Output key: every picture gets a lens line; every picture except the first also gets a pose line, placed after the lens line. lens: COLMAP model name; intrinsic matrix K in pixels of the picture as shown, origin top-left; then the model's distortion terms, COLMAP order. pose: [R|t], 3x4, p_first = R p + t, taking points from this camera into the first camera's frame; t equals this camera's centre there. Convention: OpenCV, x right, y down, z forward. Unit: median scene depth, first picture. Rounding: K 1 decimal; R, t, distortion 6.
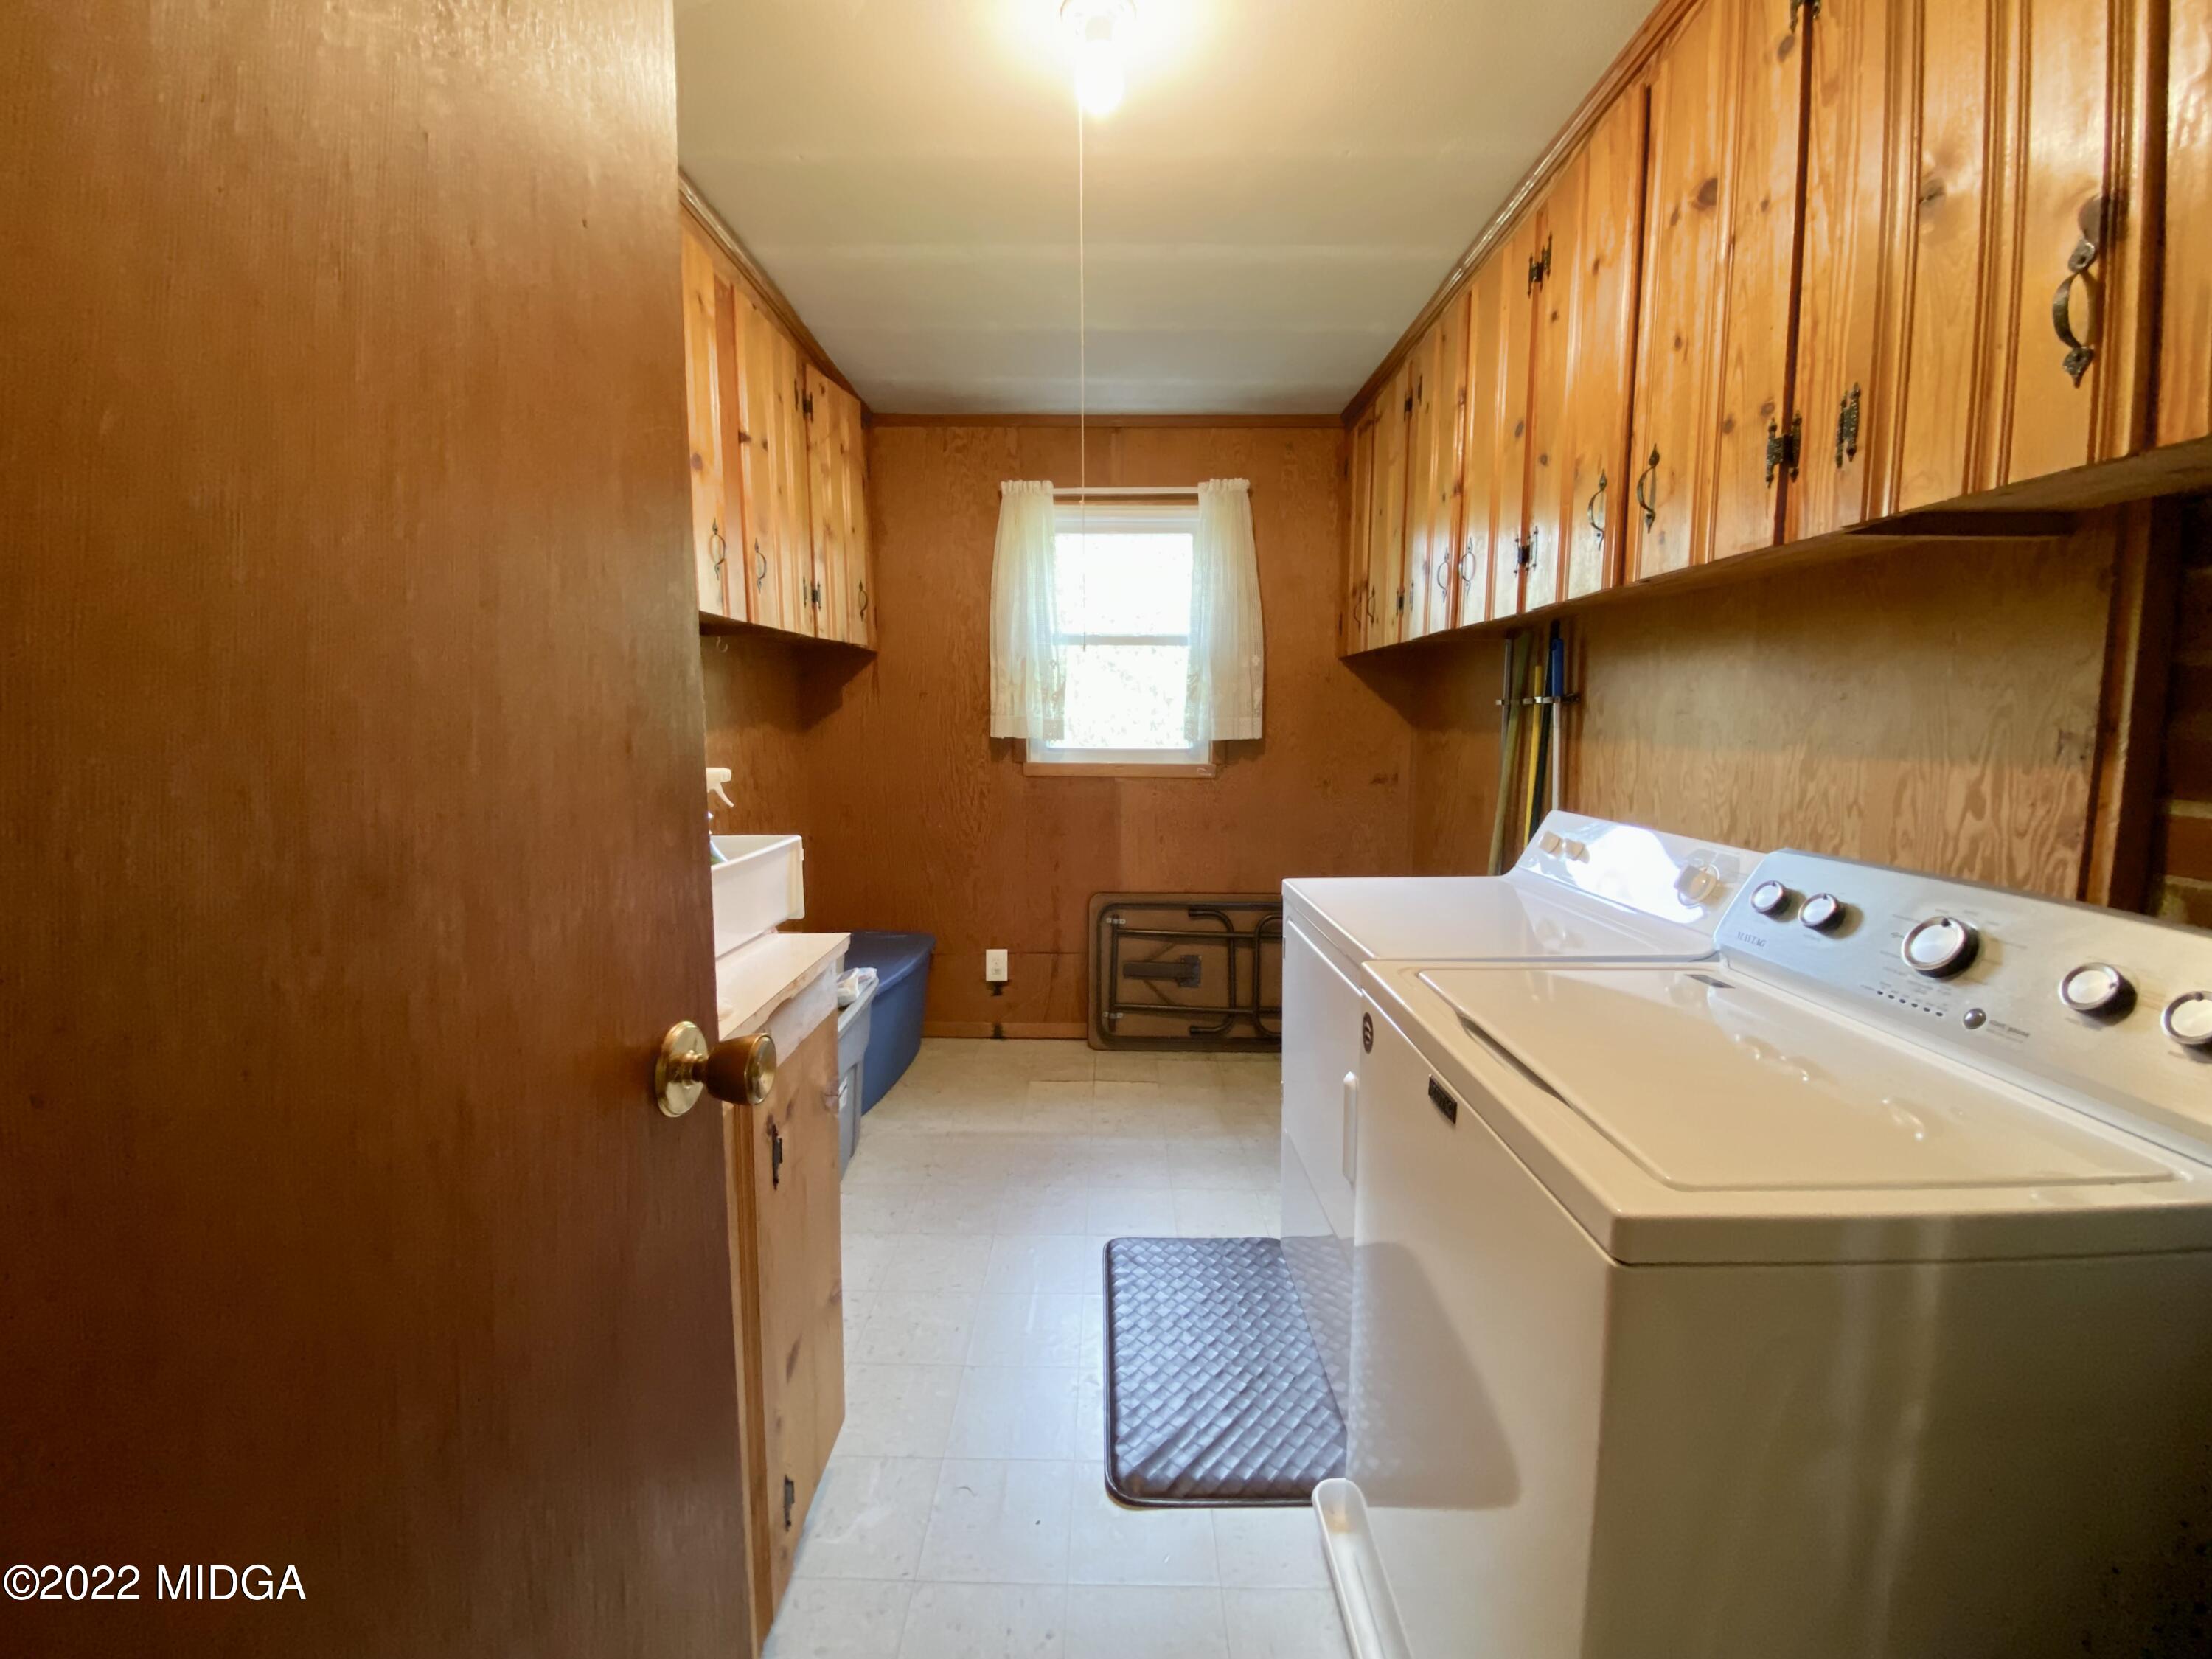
lens RADIAL K [[878.6, 0, 1106.0], [0, 878.6, 829.5], [0, 0, 1]] dist [-0.001479, -0.013089]
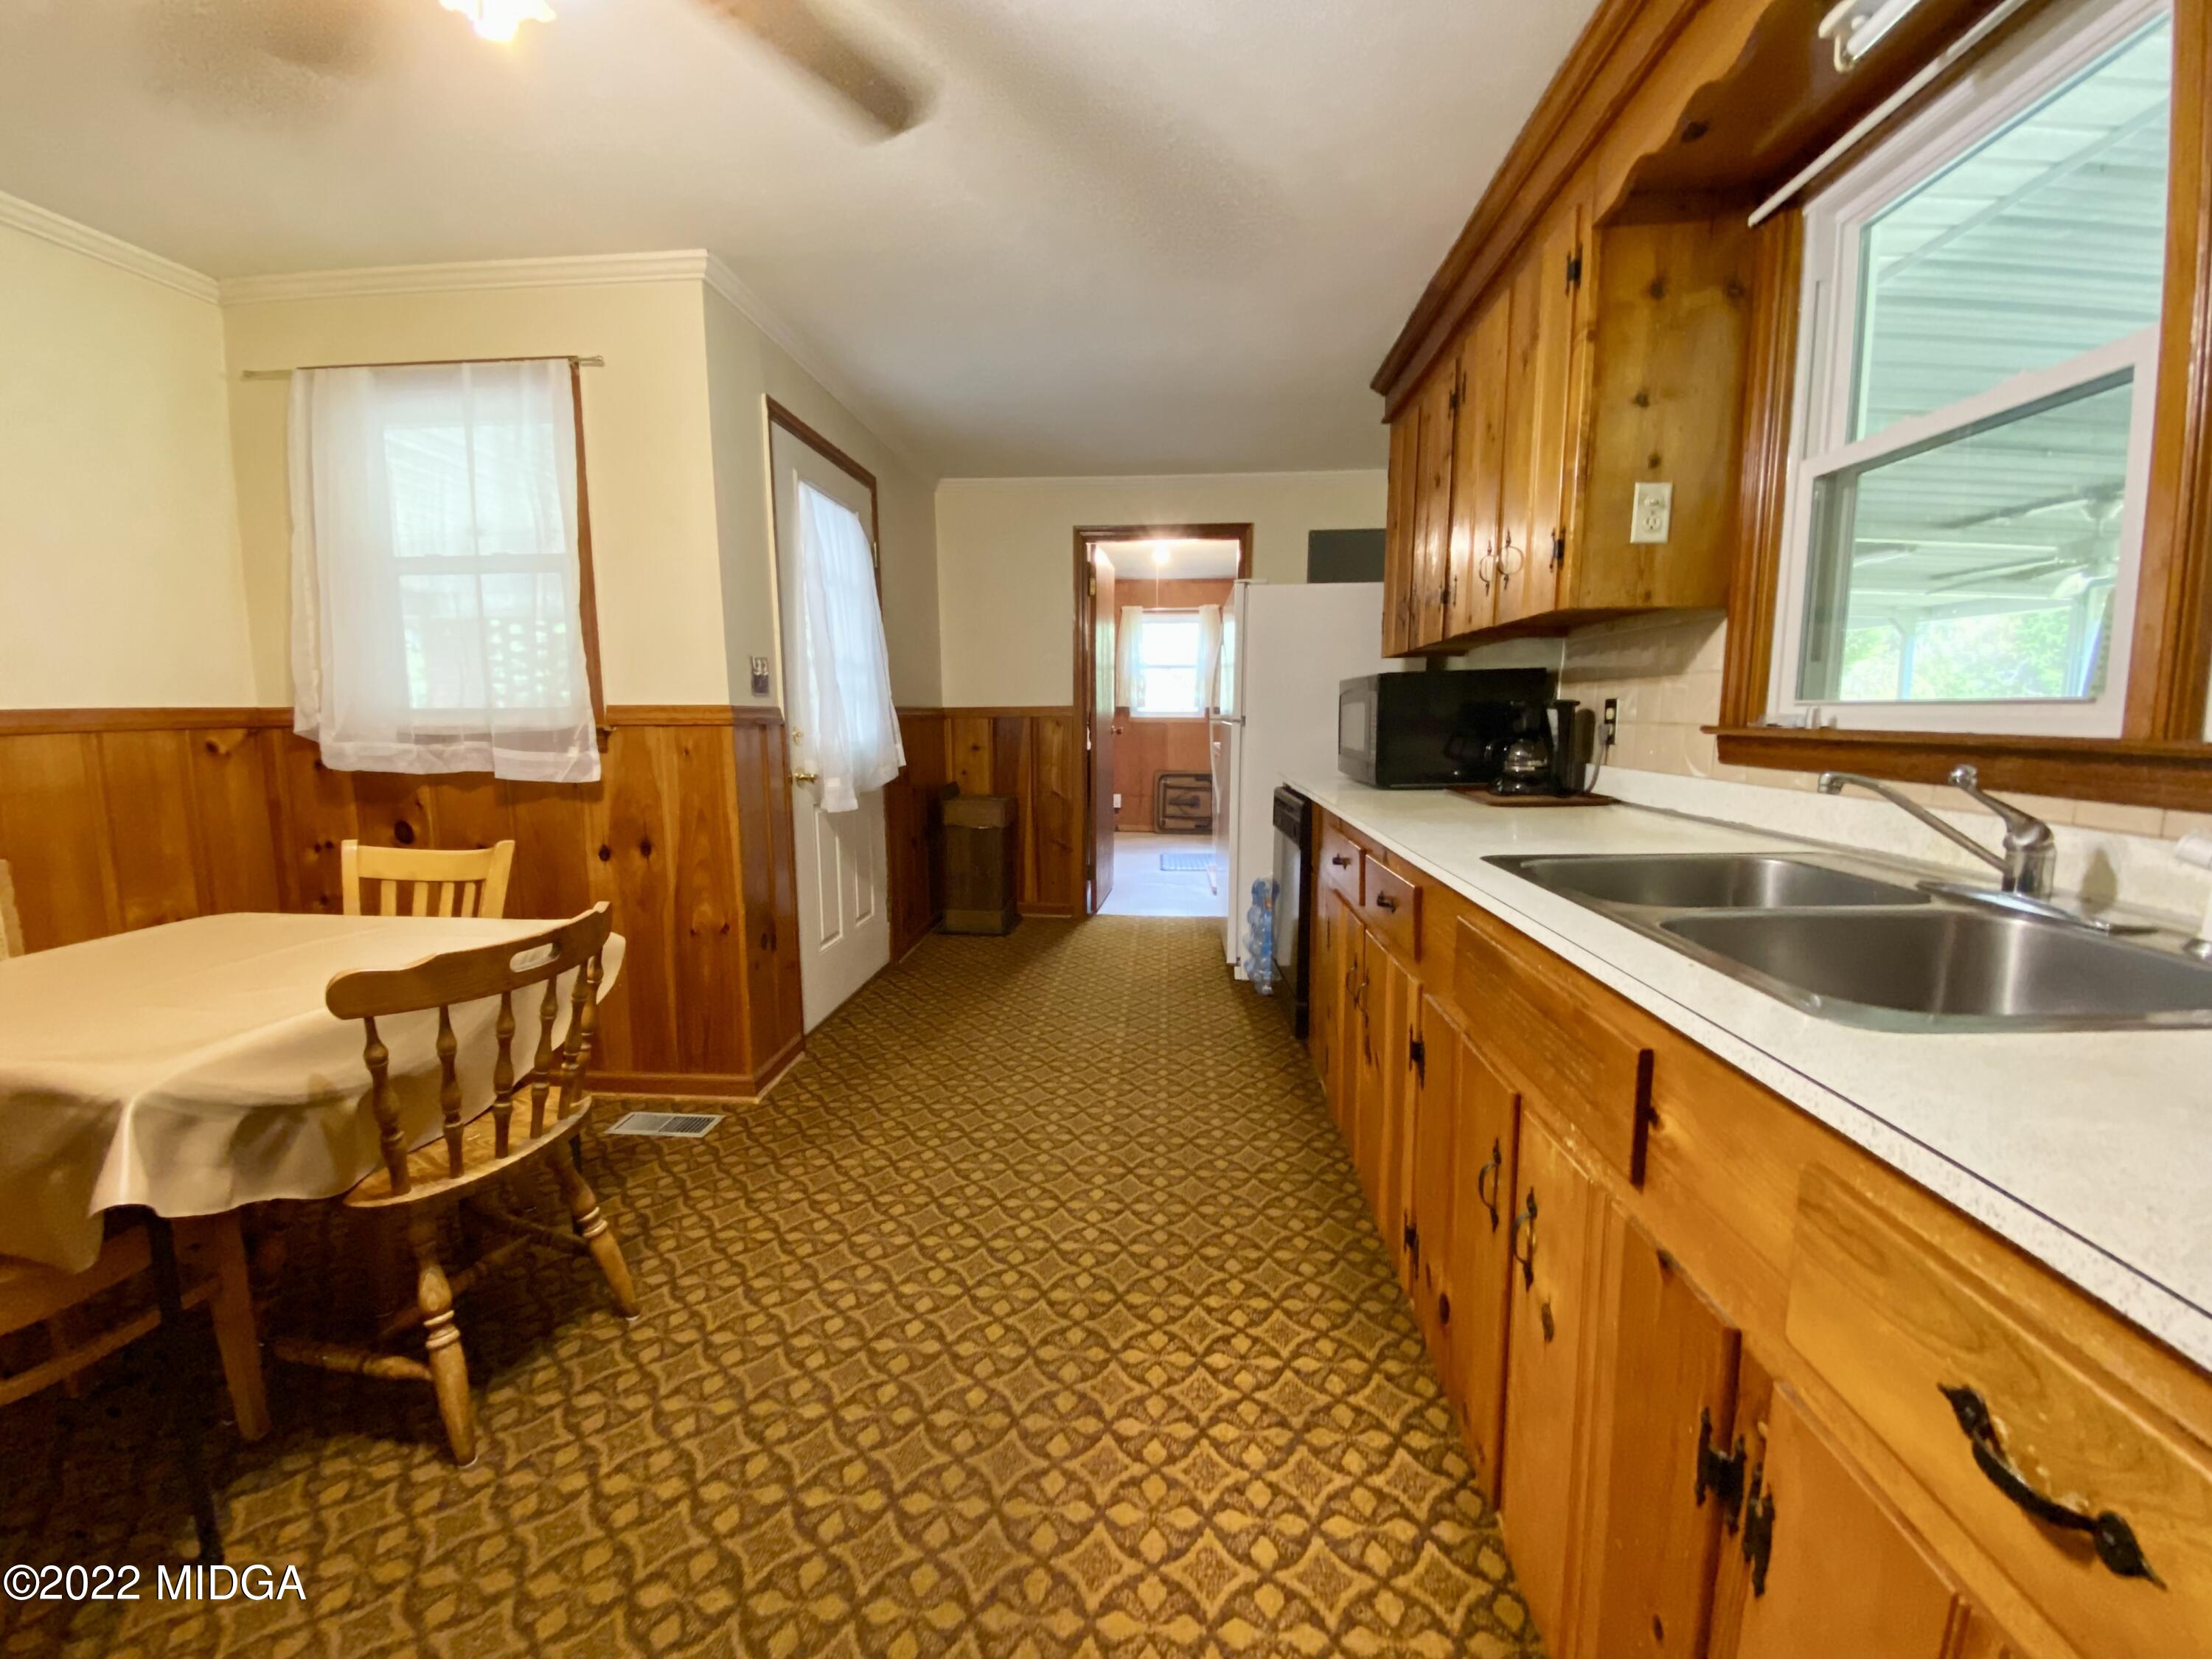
lens RADIAL K [[878.6, 0, 1106.0], [0, 878.6, 829.5], [0, 0, 1]] dist [-0.001479, -0.013089]
pose [[0.998848, 0.008171, -0.047283, -0.037600], [-0.007978, 0.999959, 0.004272, 0.227888], [0.047316, -0.003890, 0.998872, -1.456189]]
